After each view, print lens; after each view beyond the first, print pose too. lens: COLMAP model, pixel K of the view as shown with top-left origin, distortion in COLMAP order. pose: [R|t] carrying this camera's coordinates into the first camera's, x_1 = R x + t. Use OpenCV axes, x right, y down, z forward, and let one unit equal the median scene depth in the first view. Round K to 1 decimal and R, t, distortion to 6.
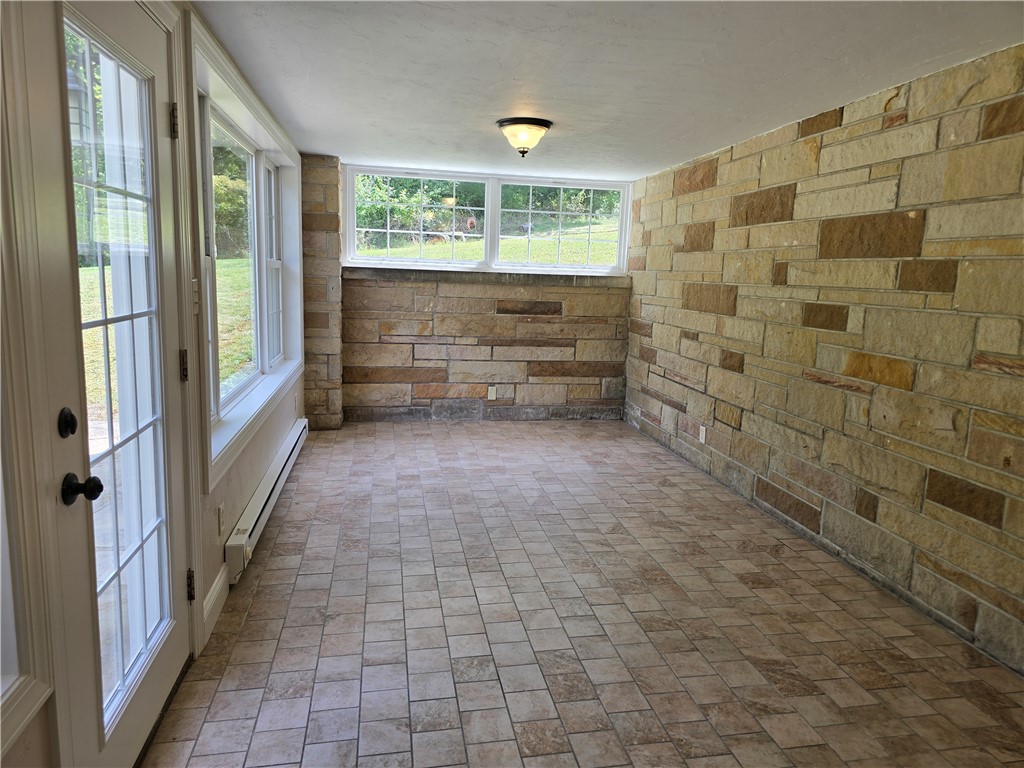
lens RADIAL K [[689.5, 0, 511.7], [0, 689.5, 387.8], [0, 0, 1]] dist [0.053158, -0.024785]
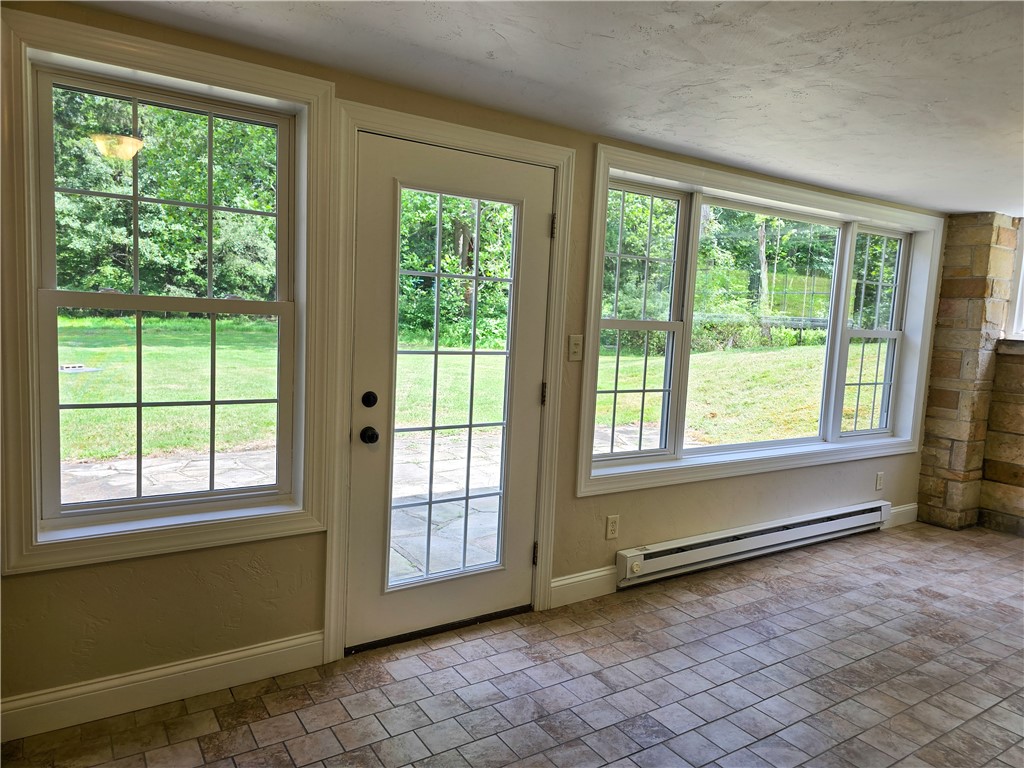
lens RADIAL K [[689.5, 0, 510.8], [0, 689.5, 381.0], [0, 0, 1]] dist [0.053158, -0.024785]
pose [[0.384113, 0.075763, -0.920172, 0.404589], [-0.187398, 0.982281, 0.002650, -0.024480], [0.904068, 0.171420, 0.391504, 0.197619]]
